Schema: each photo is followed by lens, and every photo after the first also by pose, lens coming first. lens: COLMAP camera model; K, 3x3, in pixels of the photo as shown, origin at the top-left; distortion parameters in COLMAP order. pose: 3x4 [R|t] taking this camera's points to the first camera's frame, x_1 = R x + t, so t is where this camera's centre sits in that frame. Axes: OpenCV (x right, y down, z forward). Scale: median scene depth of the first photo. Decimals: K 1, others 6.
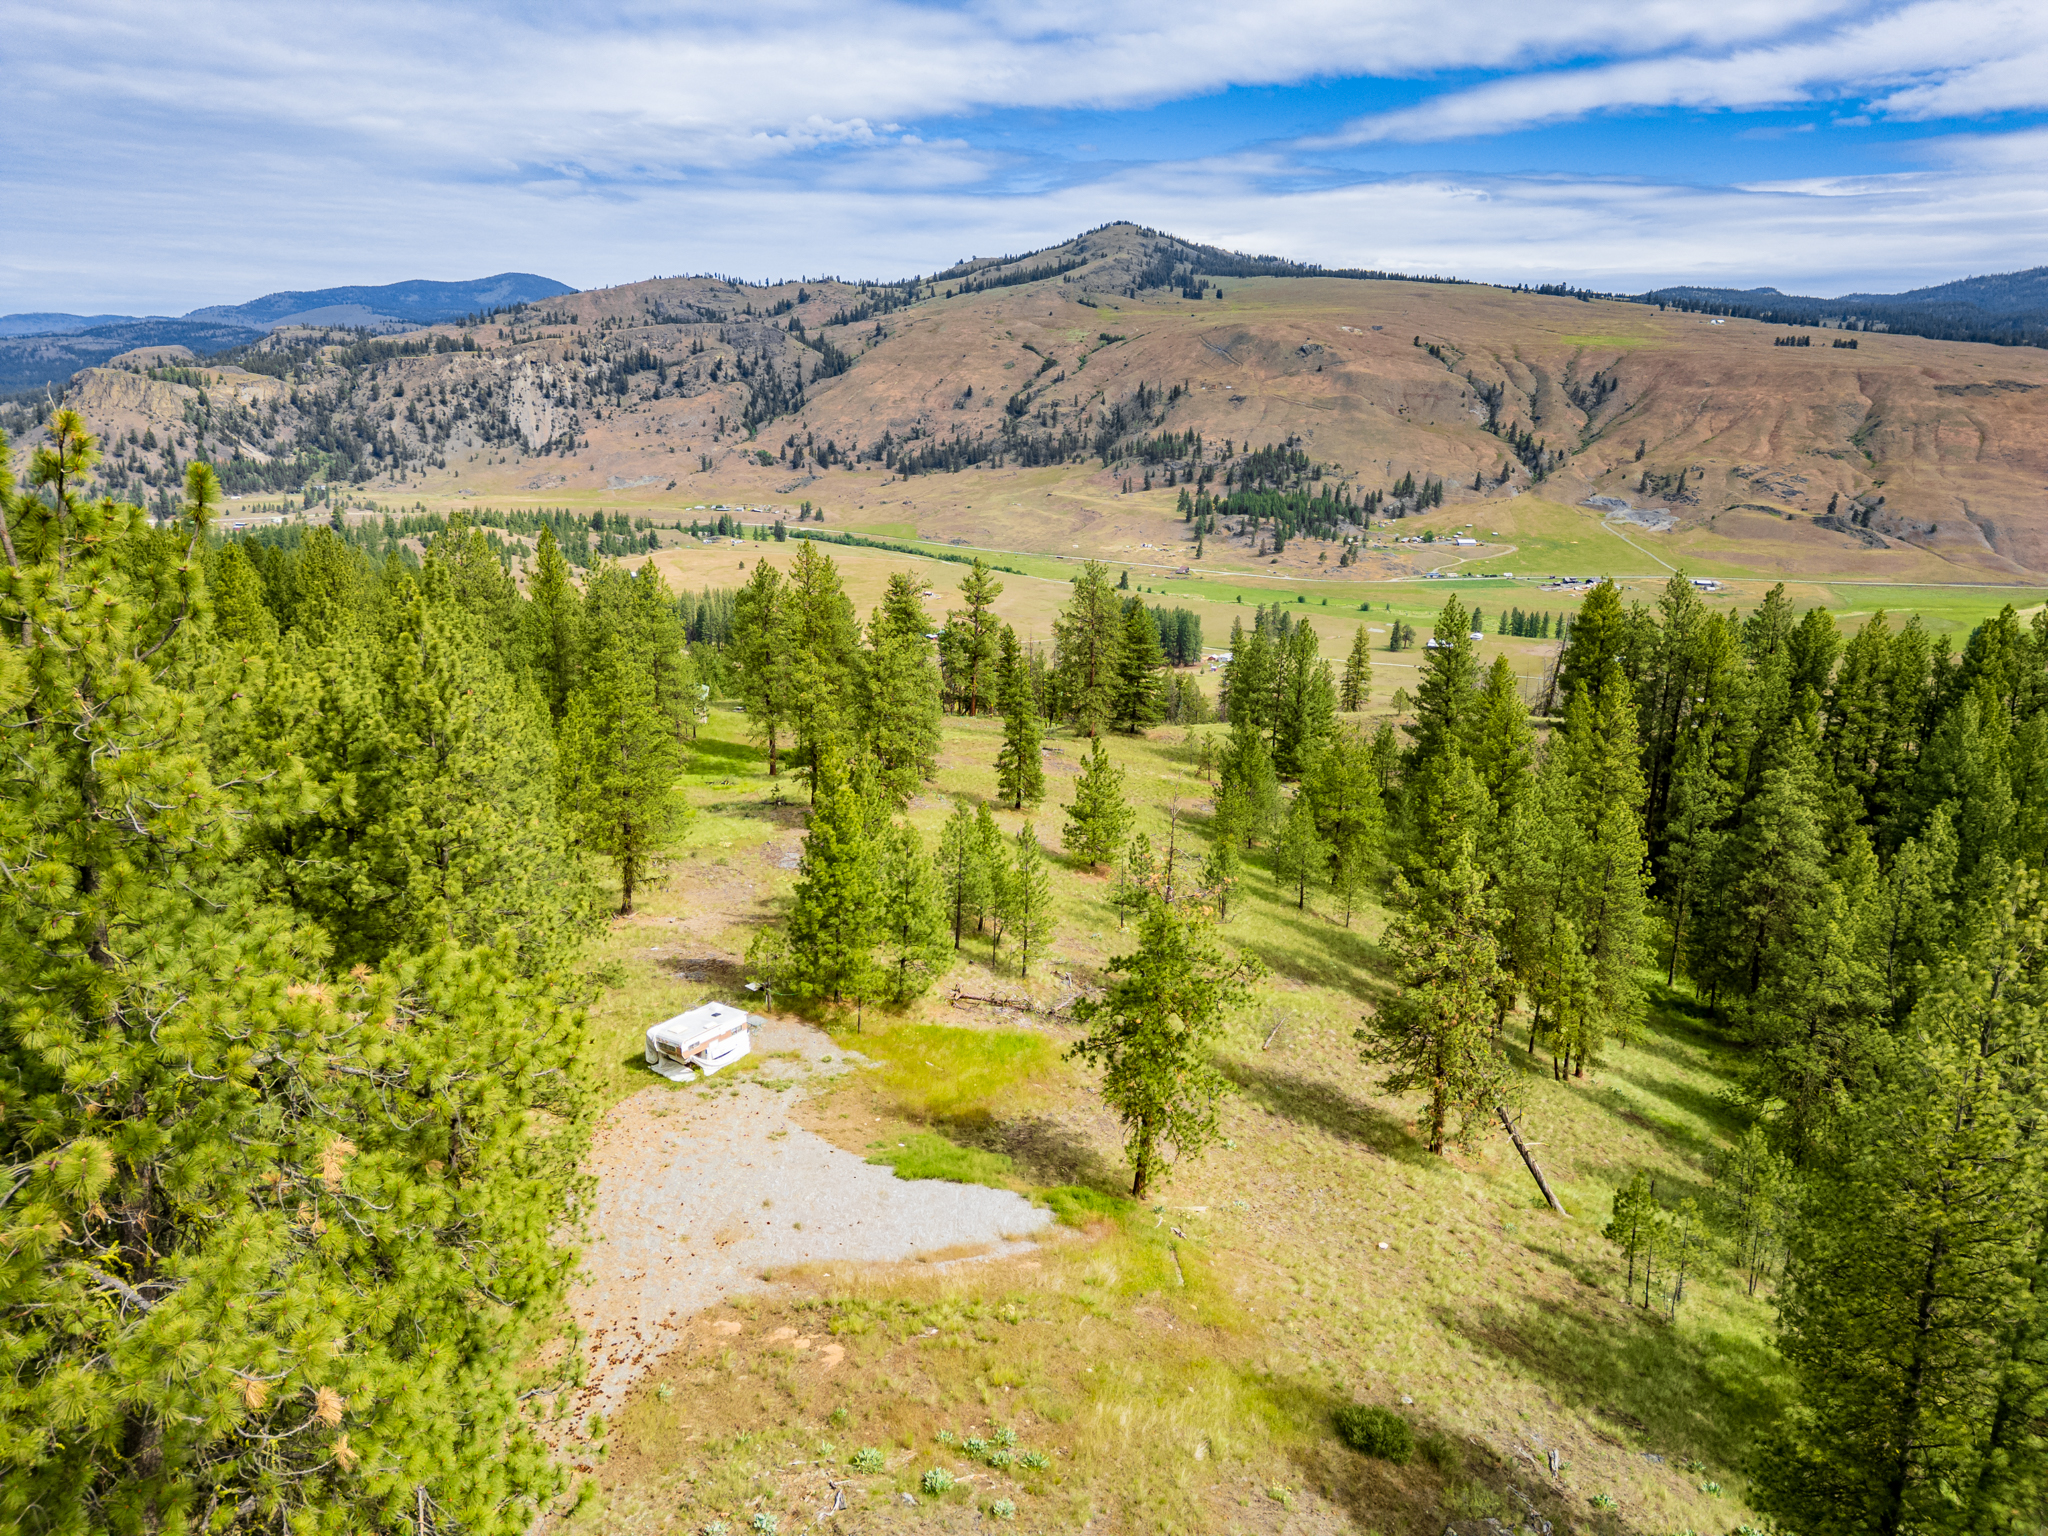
lens RADIAL K [[1422.8, 0, 1024.0], [0, 1422.8, 768.0], [0, 0, 1]] dist [0.079478, -0.077969]
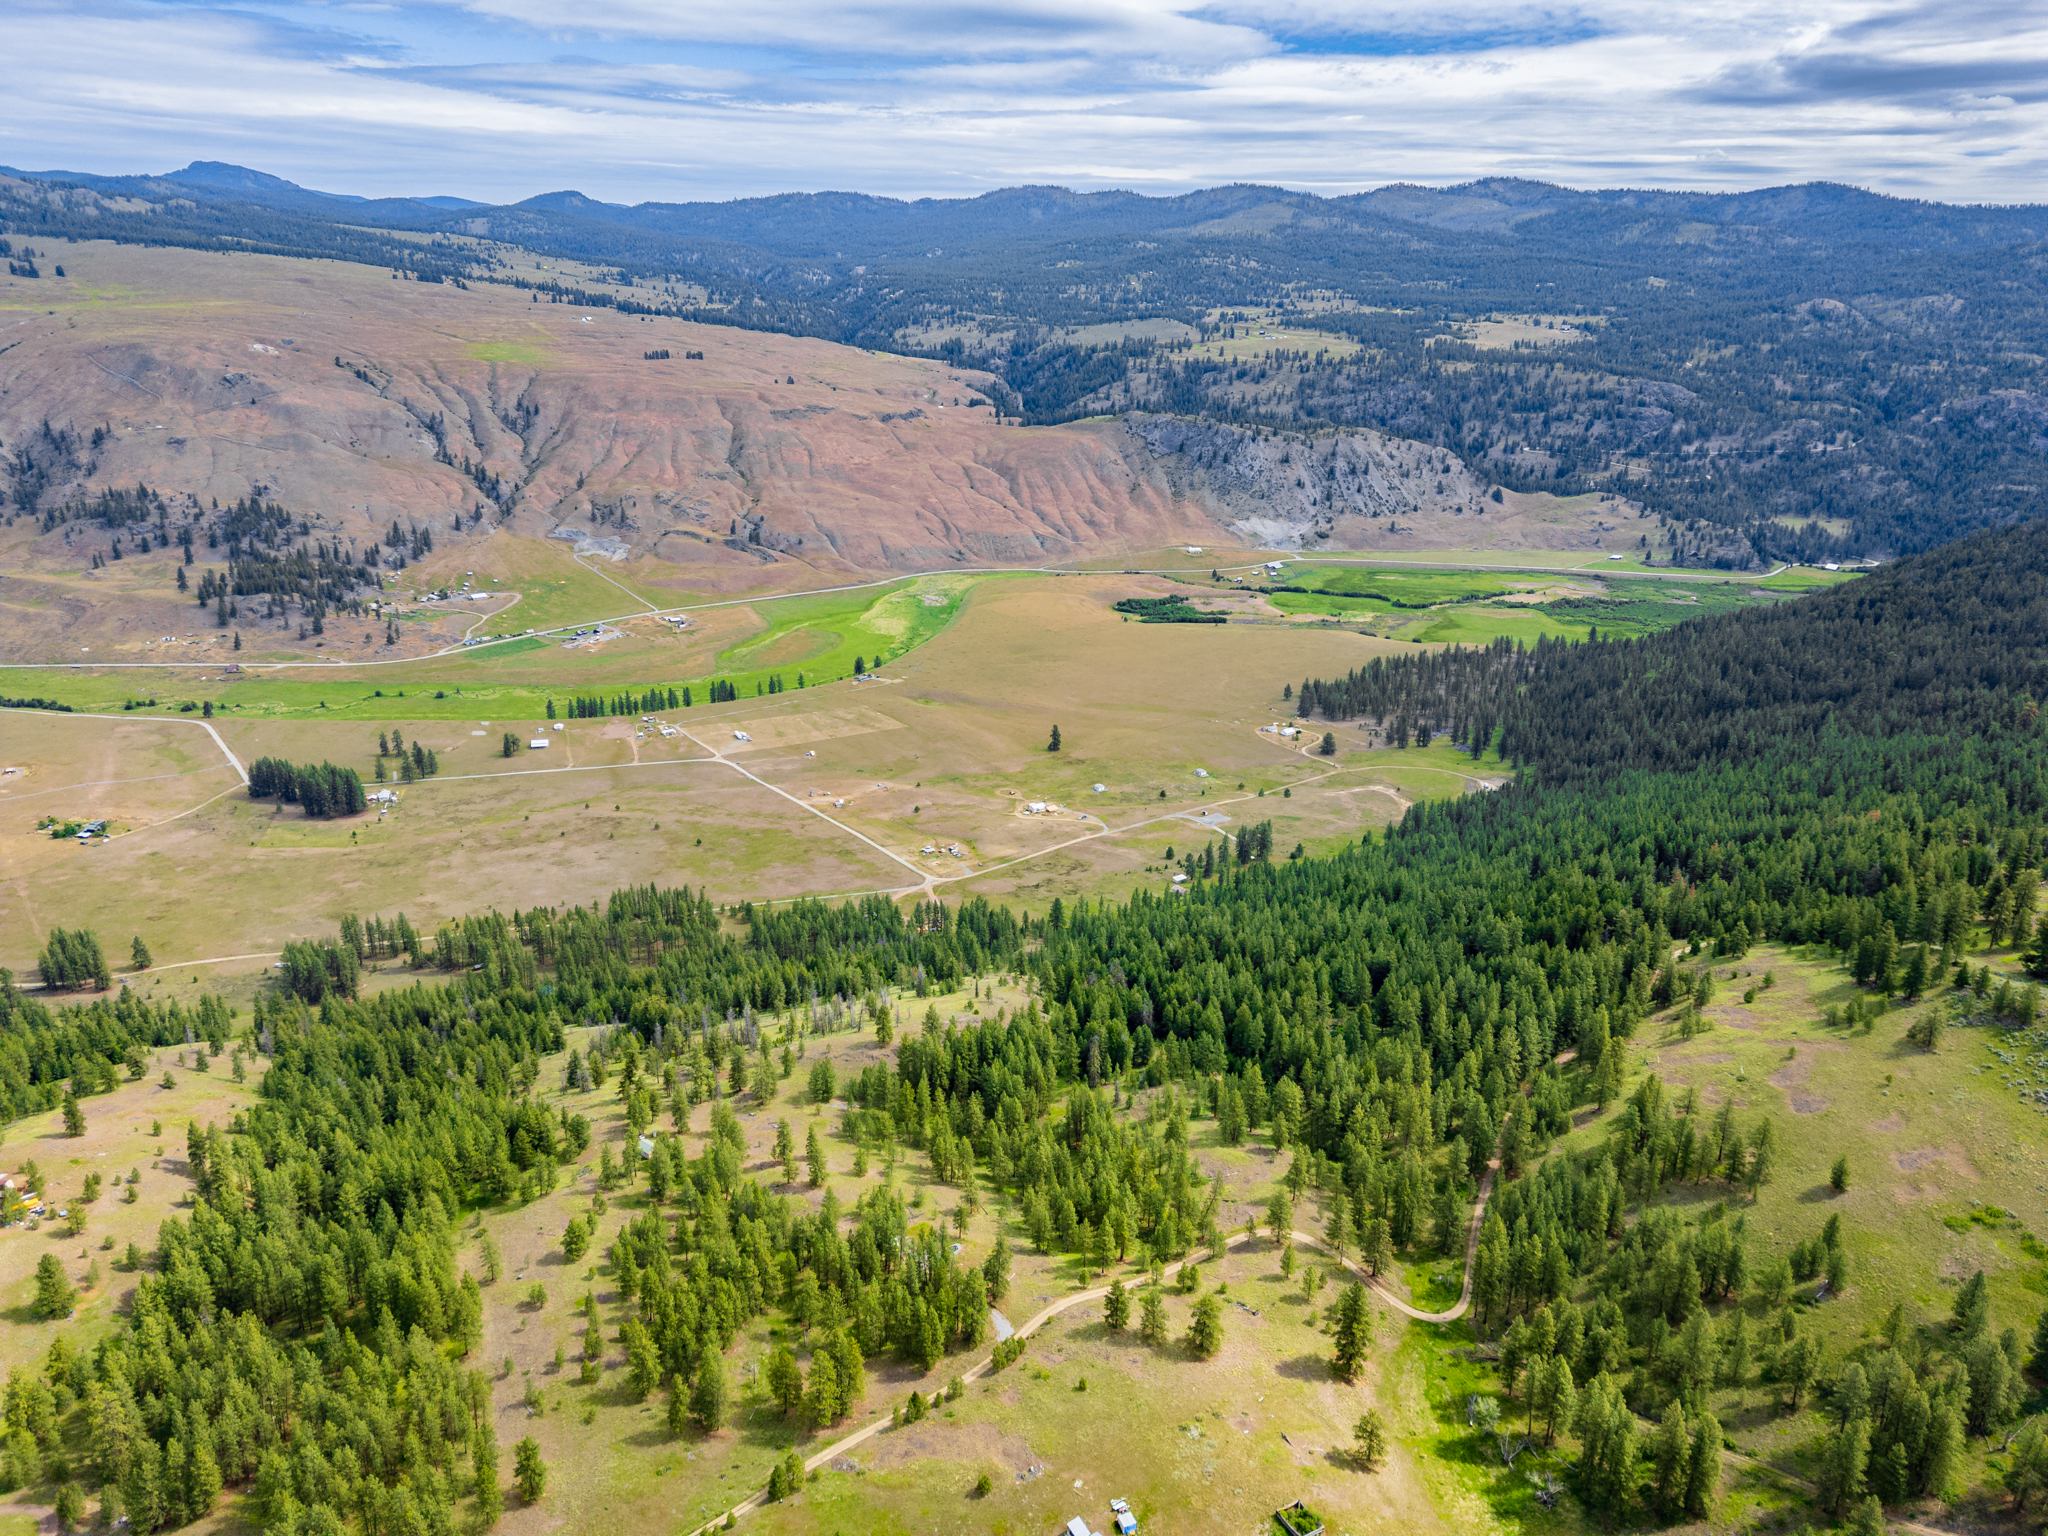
lens RADIAL K [[1414.5, 0, 1056.5], [0, 1414.5, 797.0], [0, 0, 1]] dist [0.005498, -0.001312]
pose [[0.719078, -0.242653, 0.651189, -0.107546], [0.164814, 0.969871, 0.179406, -0.090223], [-0.675102, -0.021682, 0.737405, -0.136054]]
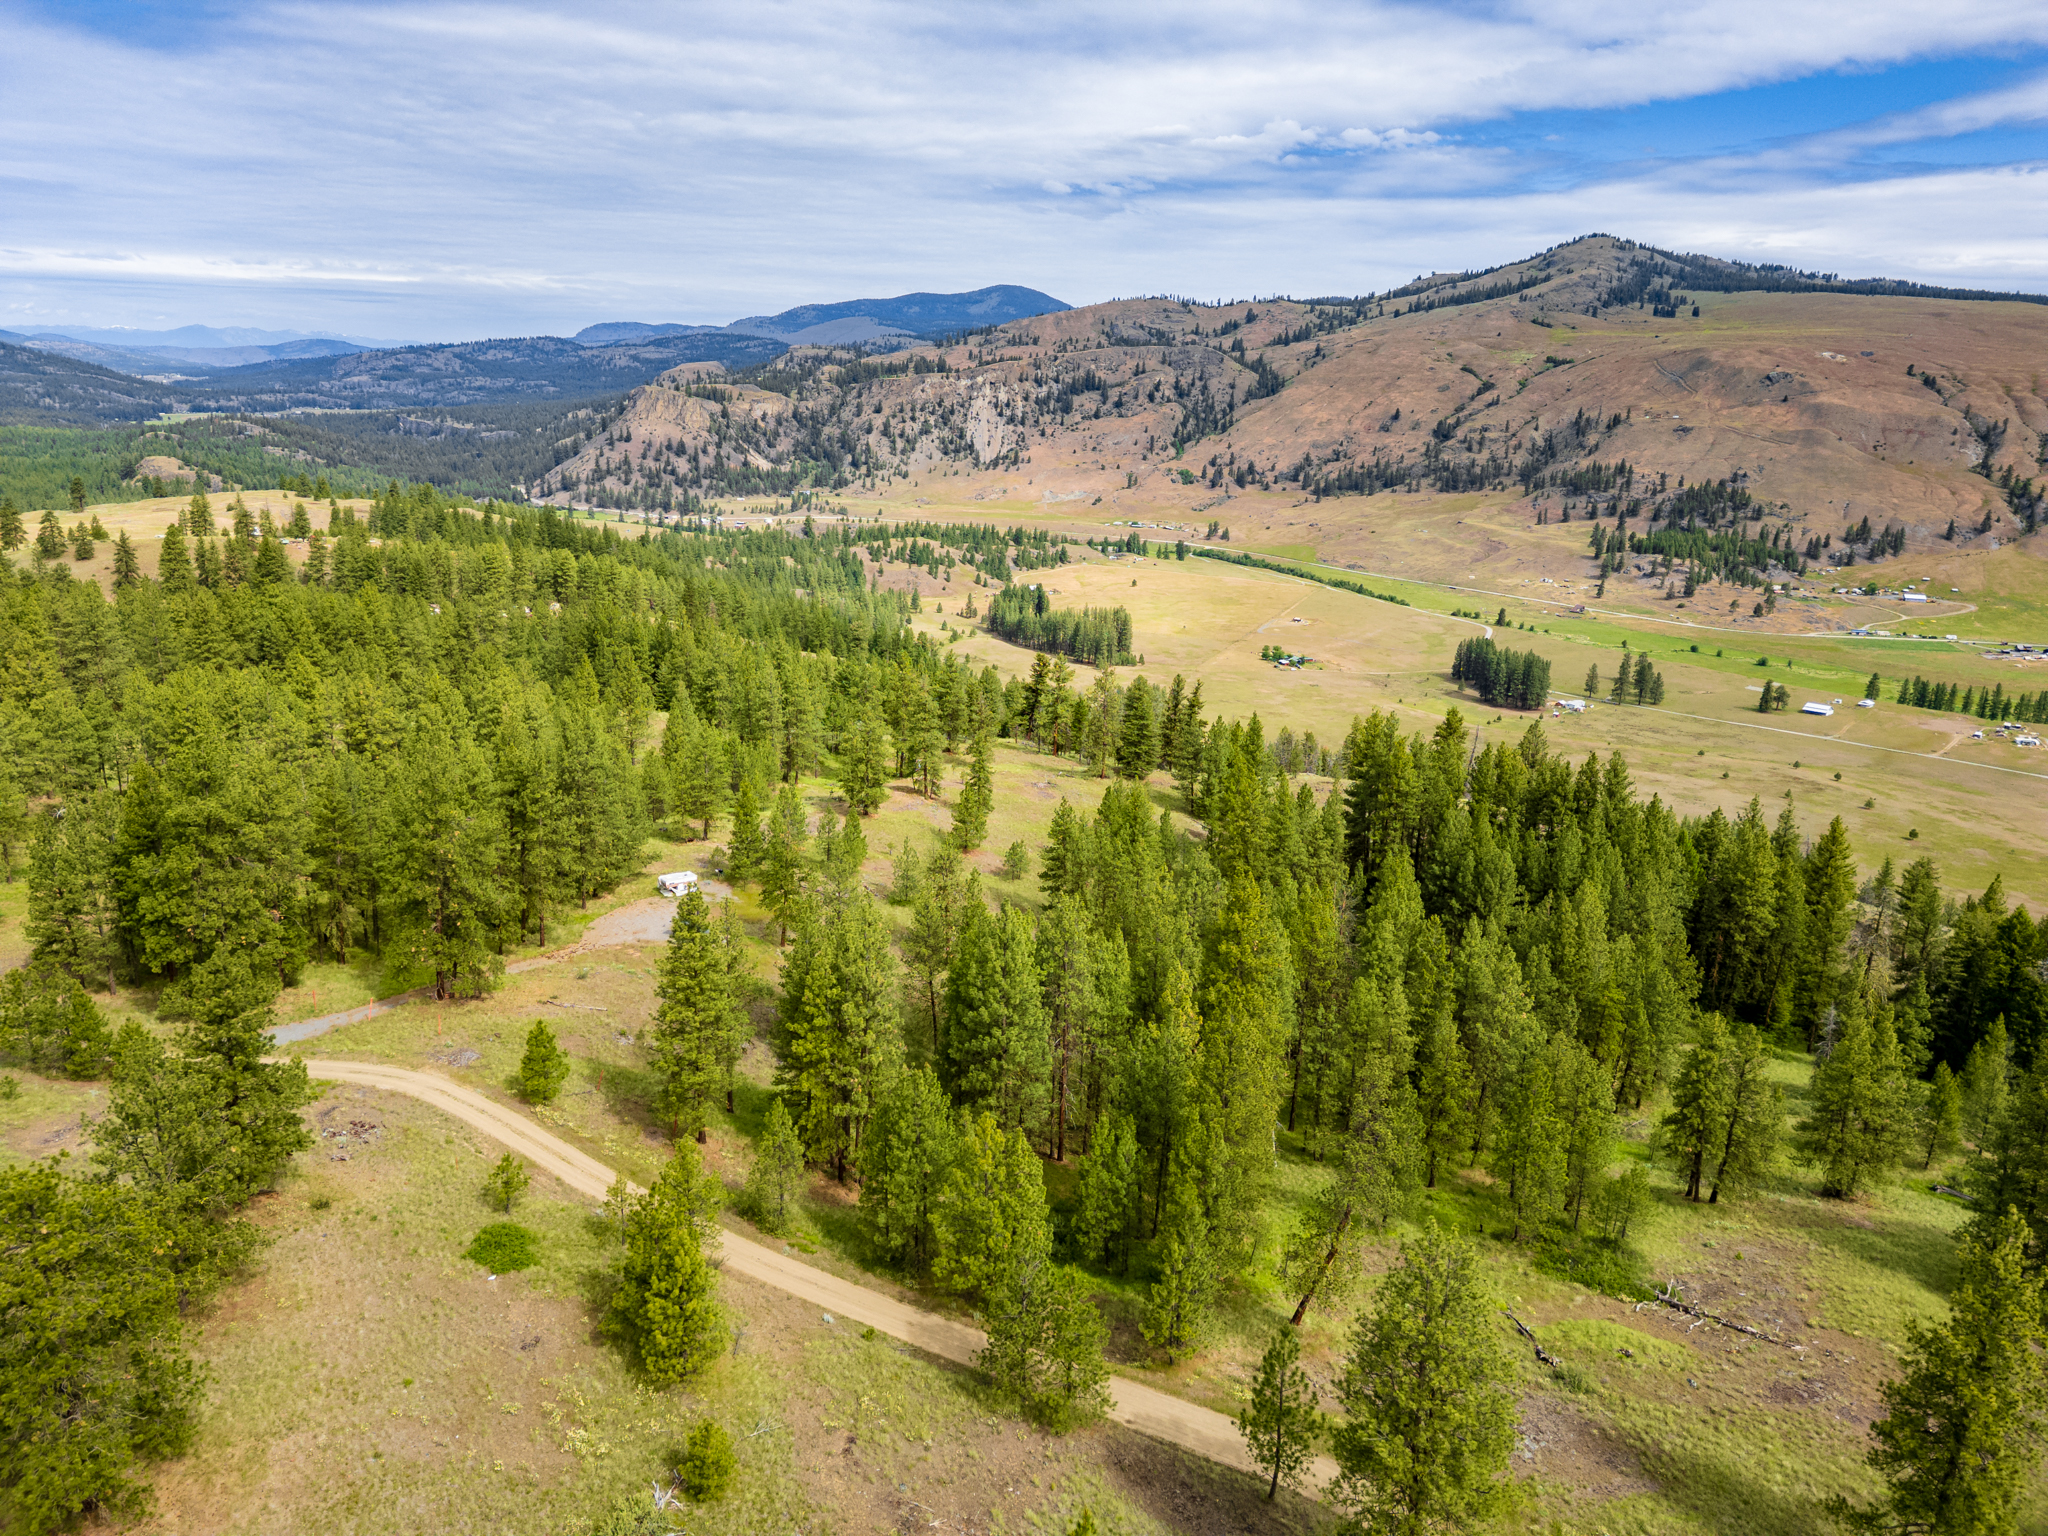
lens RADIAL K [[1422.8, 0, 1024.0], [0, 1422.8, 768.0], [0, 0, 1]] dist [0.079478, -0.077969]
pose [[0.951598, 0.094619, -0.292420, 0.032949], [-0.095401, 0.995371, 0.011619, -0.003320], [0.292166, 0.016841, 0.956219, -0.038902]]
